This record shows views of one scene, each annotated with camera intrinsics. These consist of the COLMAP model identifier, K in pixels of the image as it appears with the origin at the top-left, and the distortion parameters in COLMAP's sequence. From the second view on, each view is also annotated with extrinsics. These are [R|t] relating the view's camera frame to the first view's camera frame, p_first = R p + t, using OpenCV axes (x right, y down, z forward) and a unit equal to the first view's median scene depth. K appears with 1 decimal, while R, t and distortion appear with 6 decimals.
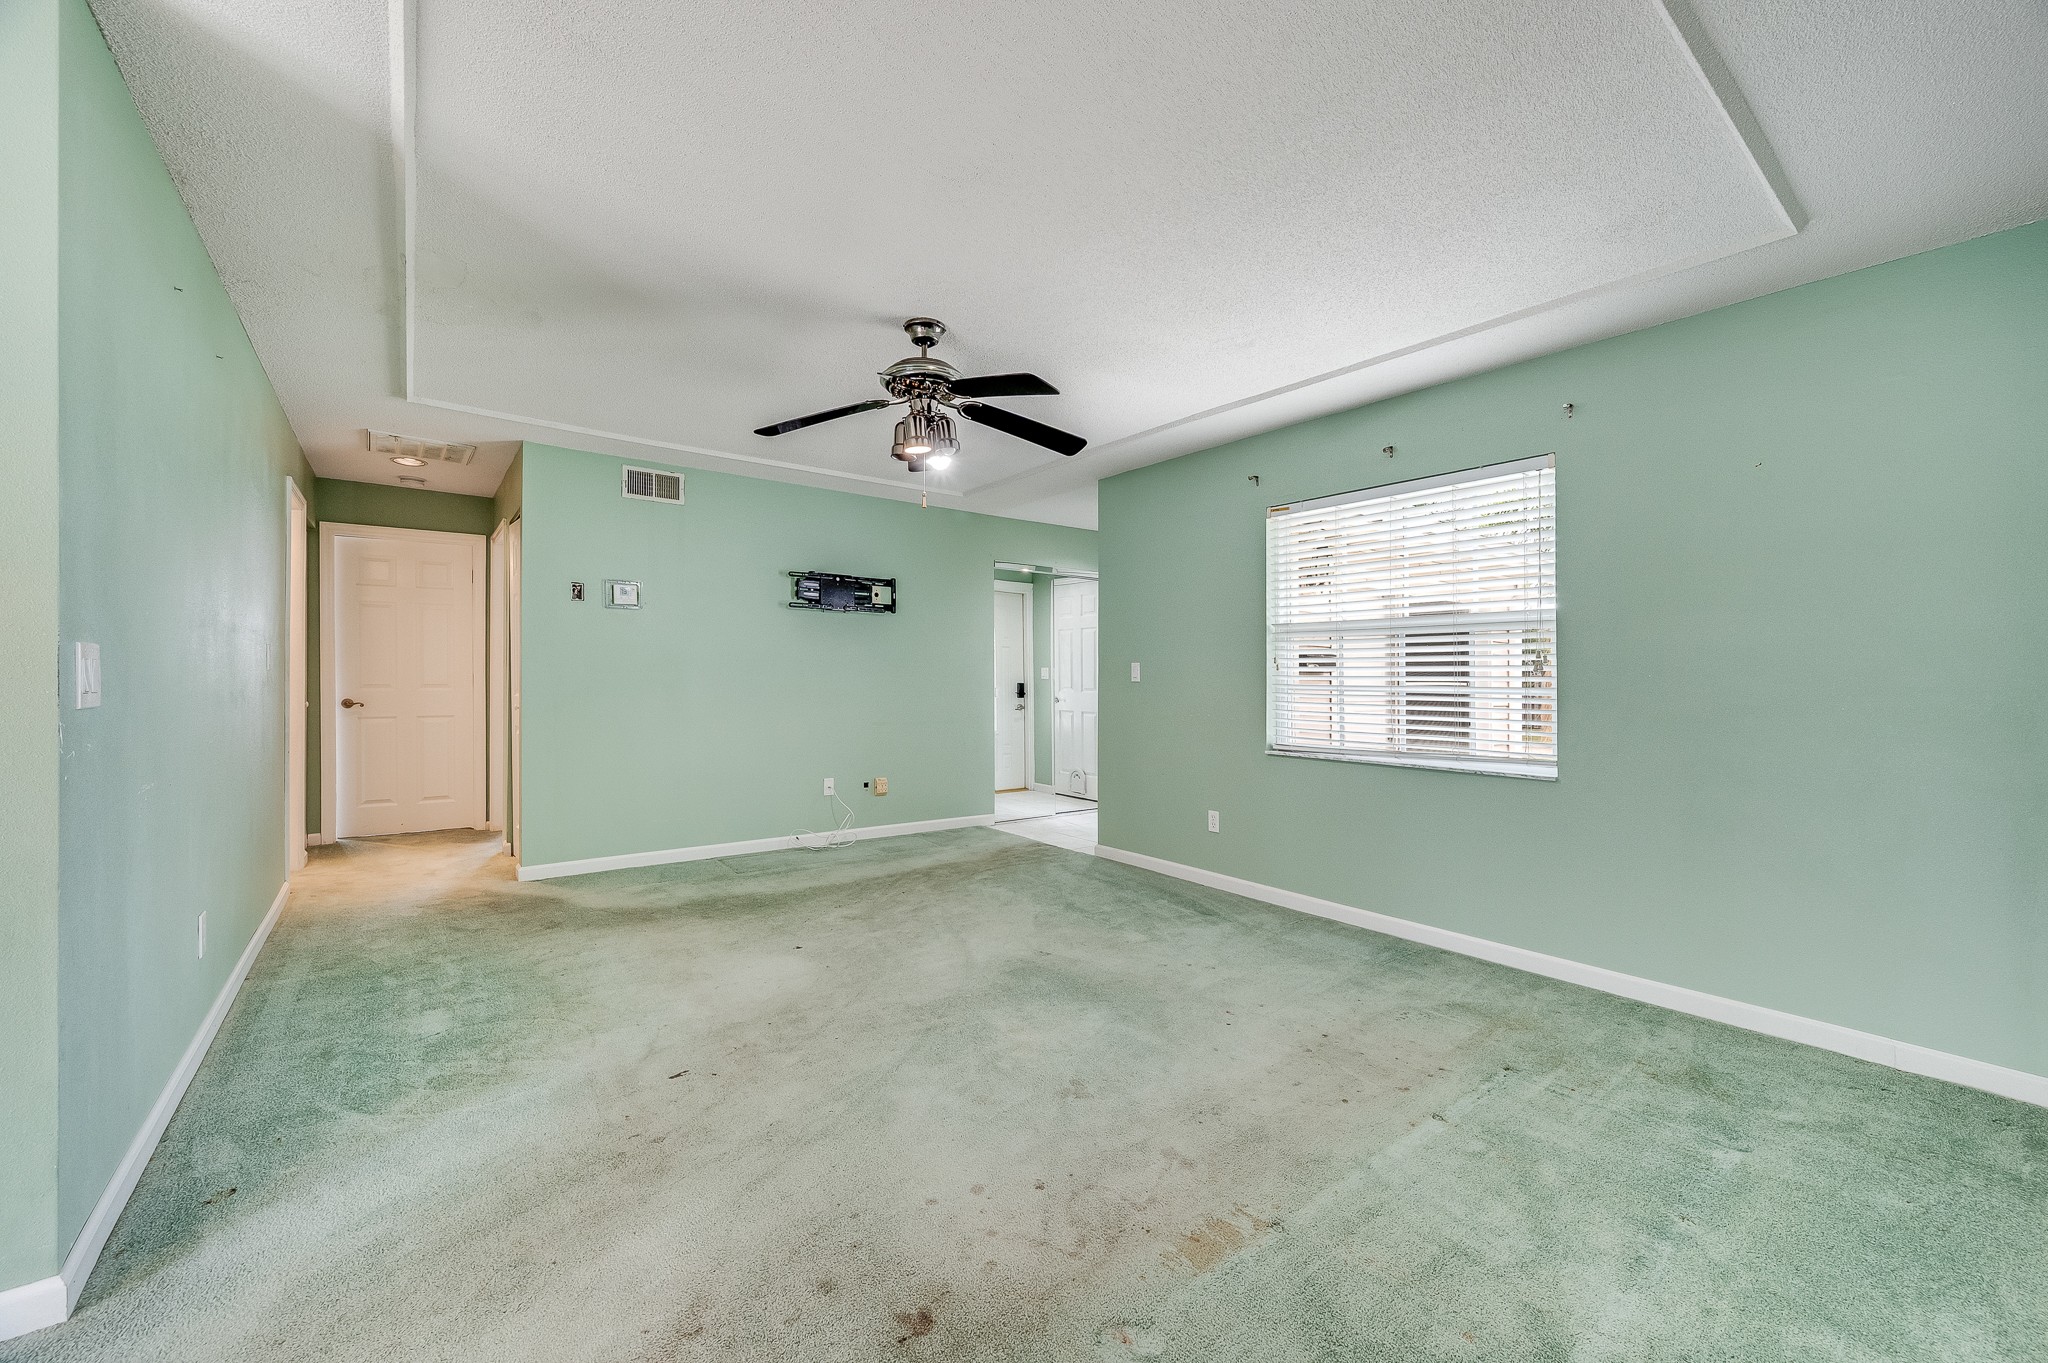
lens RADIAL K [[813.1, 0, 1017.3], [0, 813.1, 673.9], [0, 0, 1]] dist [-0.002044, 0.000138]
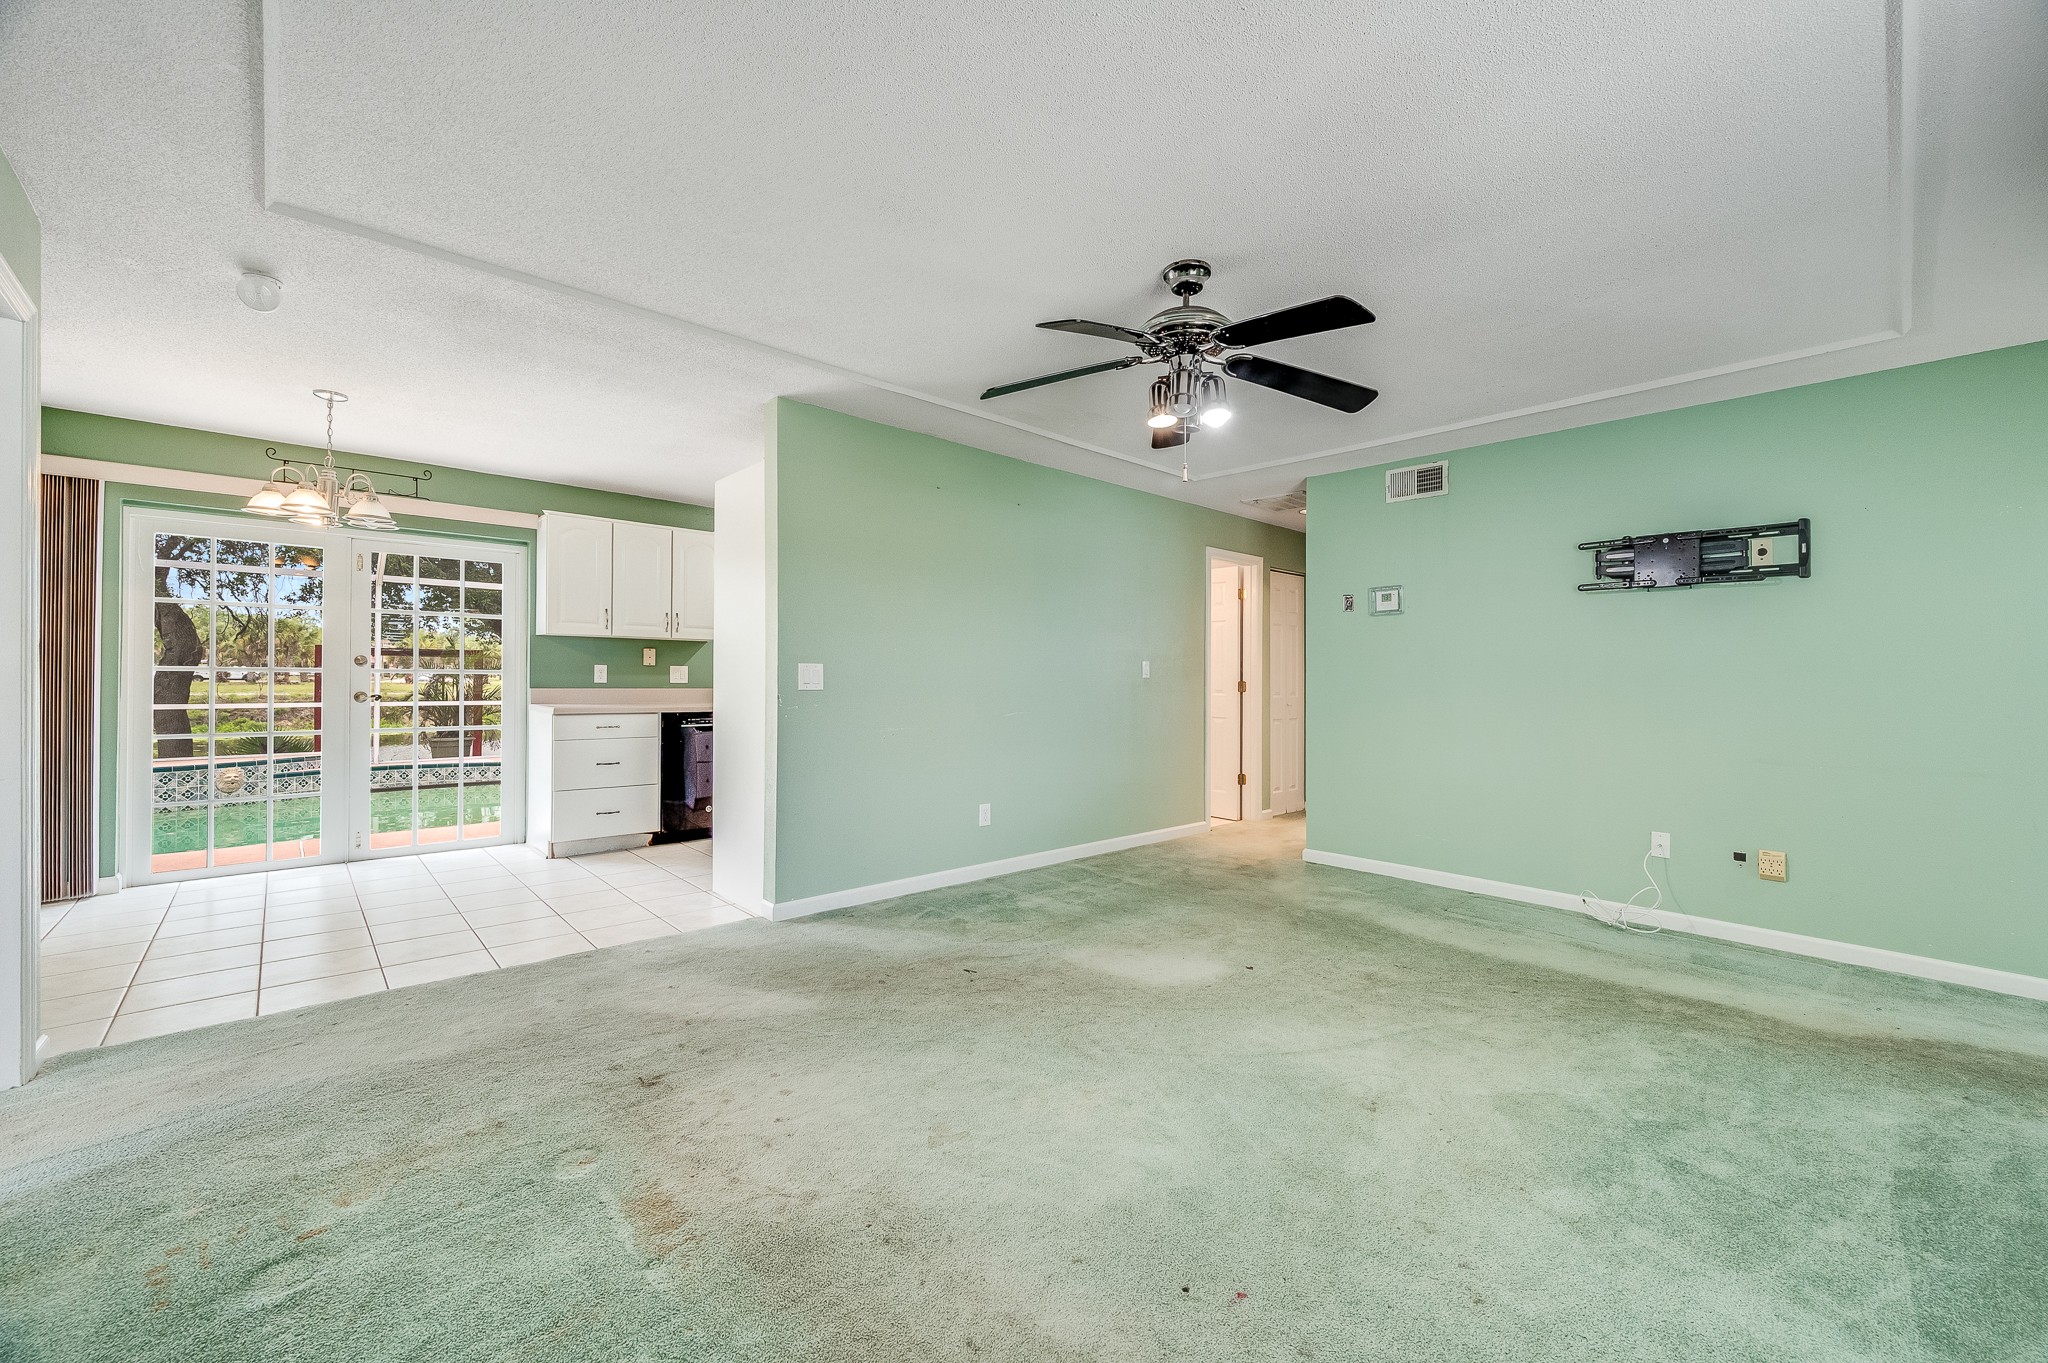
lens RADIAL K [[813.1, 0, 1044.1], [0, 813.1, 673.4], [0, 0, 1]] dist [-0.002044, 0.000138]
pose [[0.104183, -0.011921, -0.994487, 0.478743], [-0.005618, 0.999905, -0.012575, 0.007320], [0.994542, 0.006897, 0.104106, 0.493969]]
